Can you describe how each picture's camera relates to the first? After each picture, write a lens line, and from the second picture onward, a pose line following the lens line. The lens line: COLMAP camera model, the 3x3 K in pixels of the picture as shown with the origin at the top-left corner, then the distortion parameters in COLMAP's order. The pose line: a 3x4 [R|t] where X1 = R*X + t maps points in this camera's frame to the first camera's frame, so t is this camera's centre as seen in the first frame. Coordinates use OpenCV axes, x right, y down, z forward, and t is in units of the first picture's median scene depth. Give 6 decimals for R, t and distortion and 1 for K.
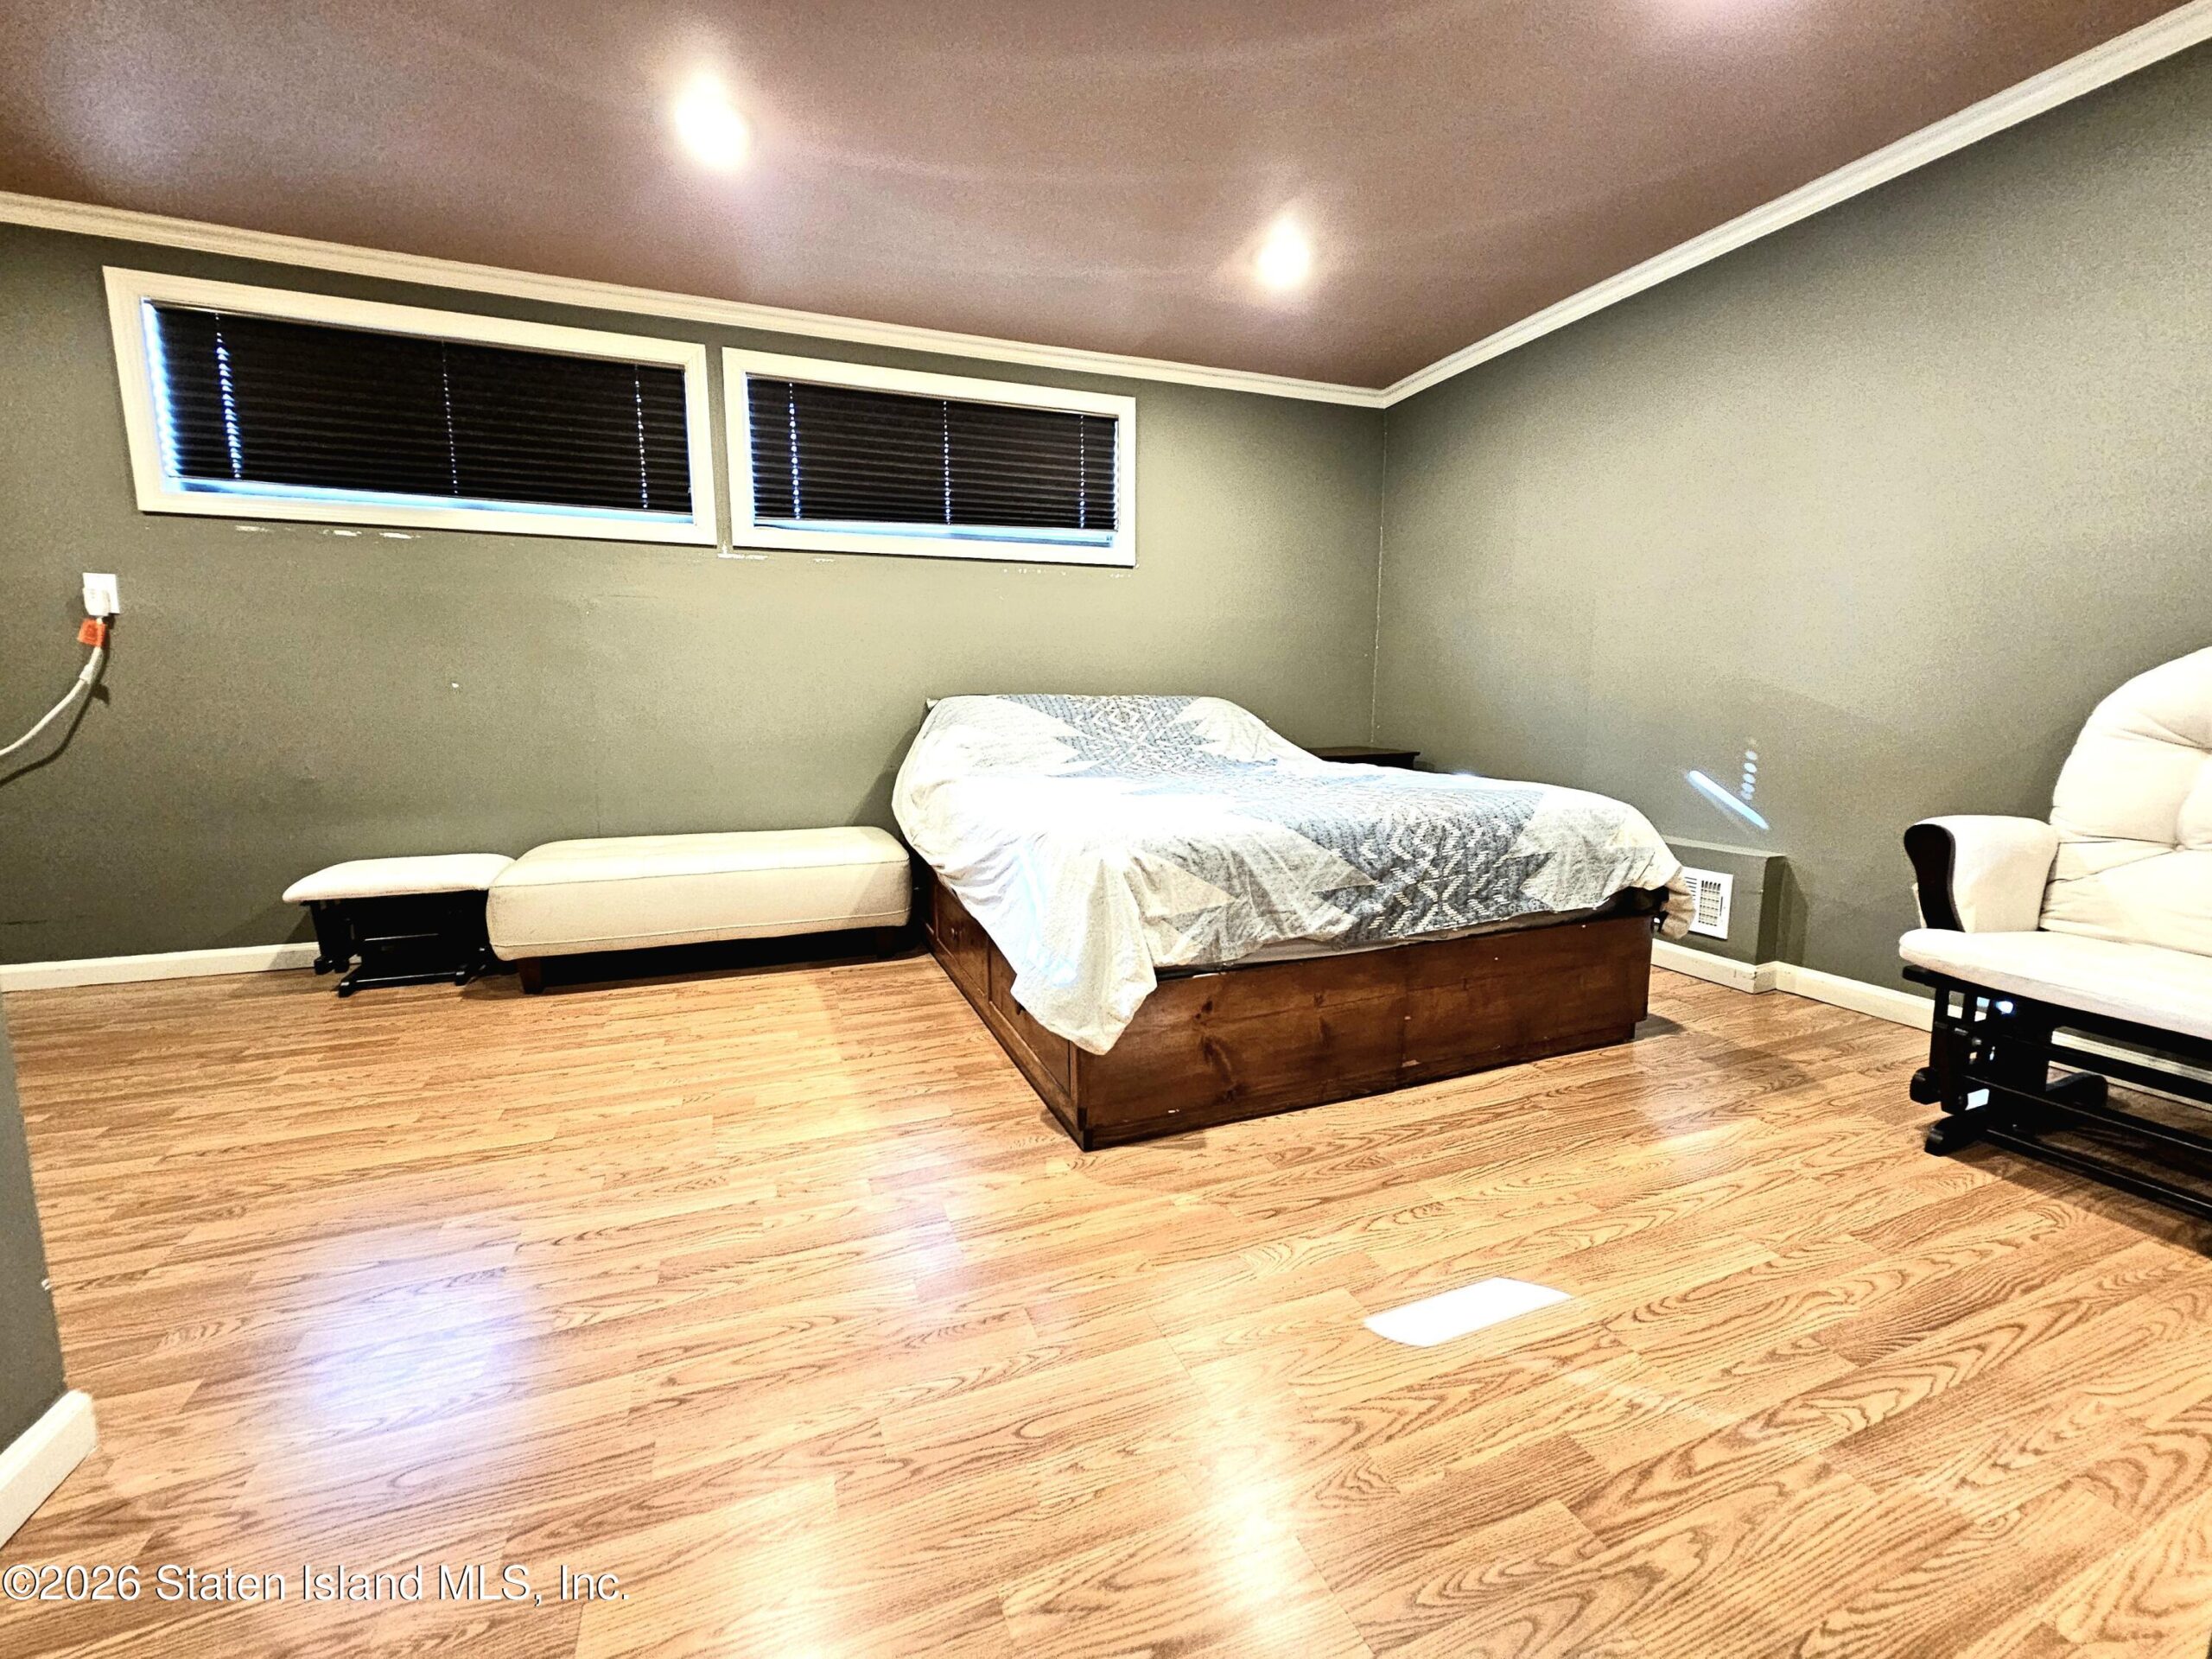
lens RADIAL K [[911.6, 0, 1092.7], [0, 911.6, 829.4], [0, 0, 1]] dist [0.004059, -0.001687]
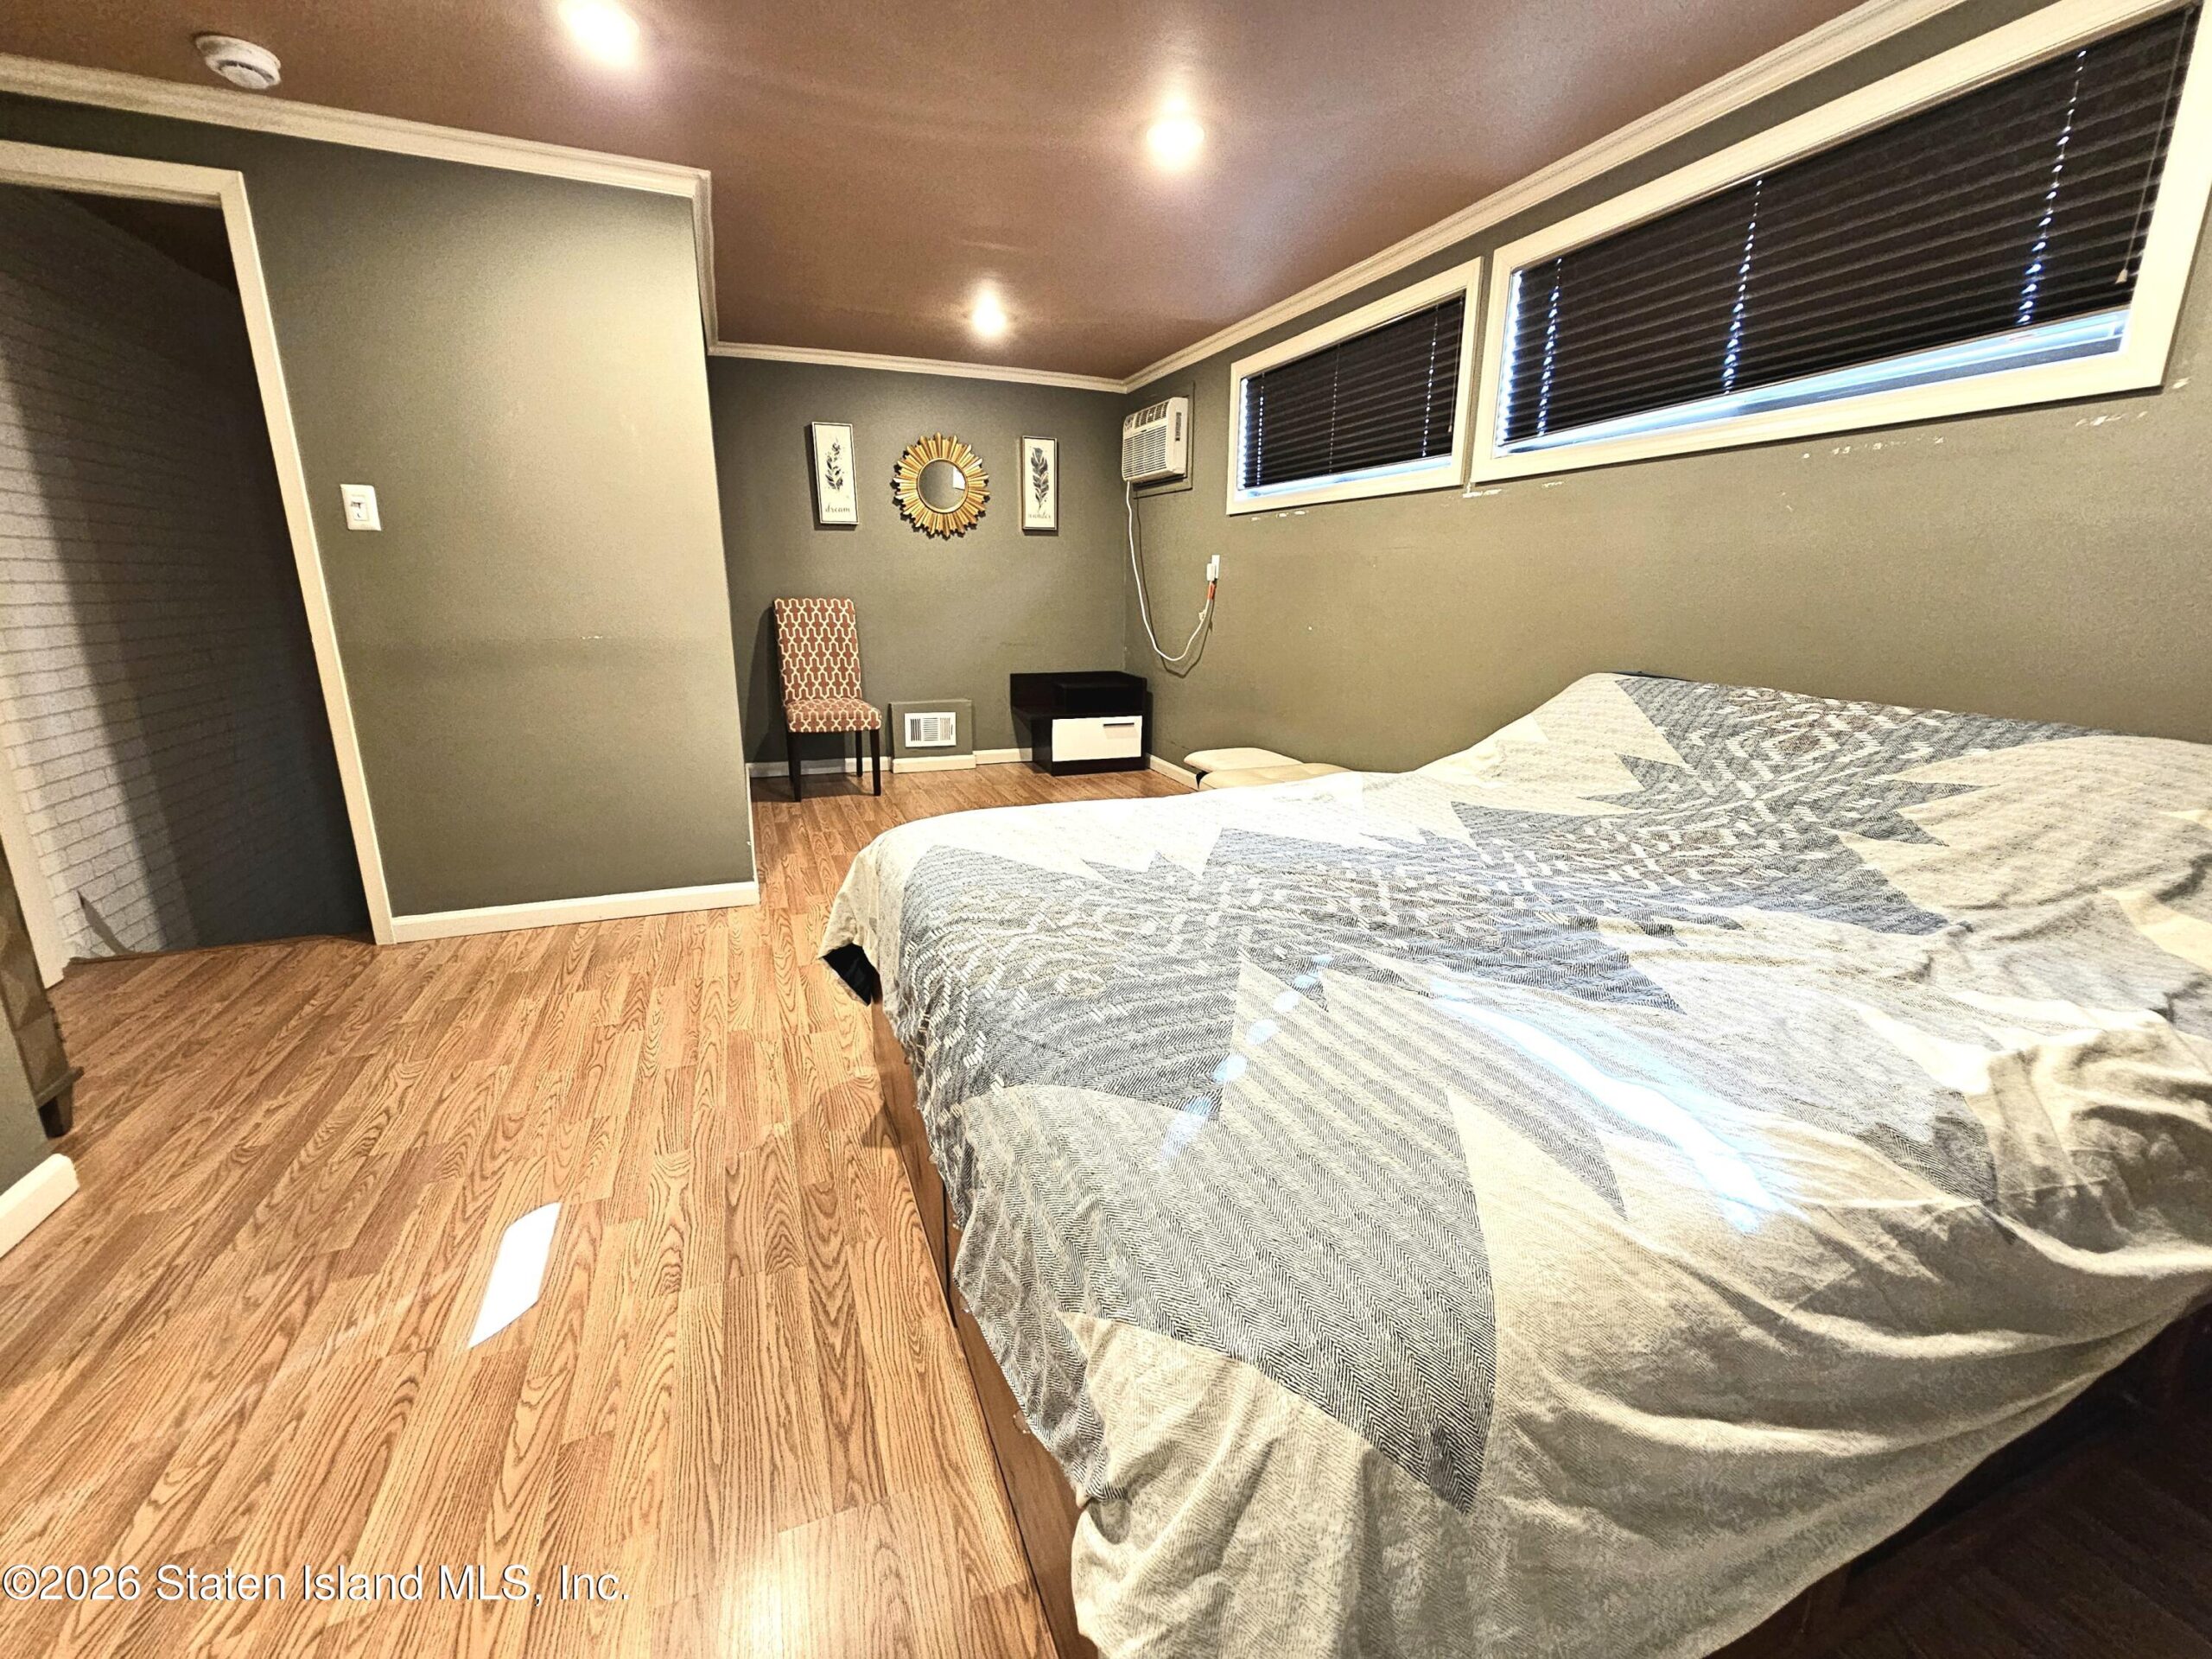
lens RADIAL K [[911.6, 0, 1090.0], [0, 911.6, 823.3], [0, 0, 1]] dist [0.004059, -0.001687]
pose [[-0.011585, 0.252410, -0.967551, 0.688818], [-0.154225, 0.955587, 0.251135, -0.193163], [0.987968, 0.152130, 0.027858, 0.799134]]
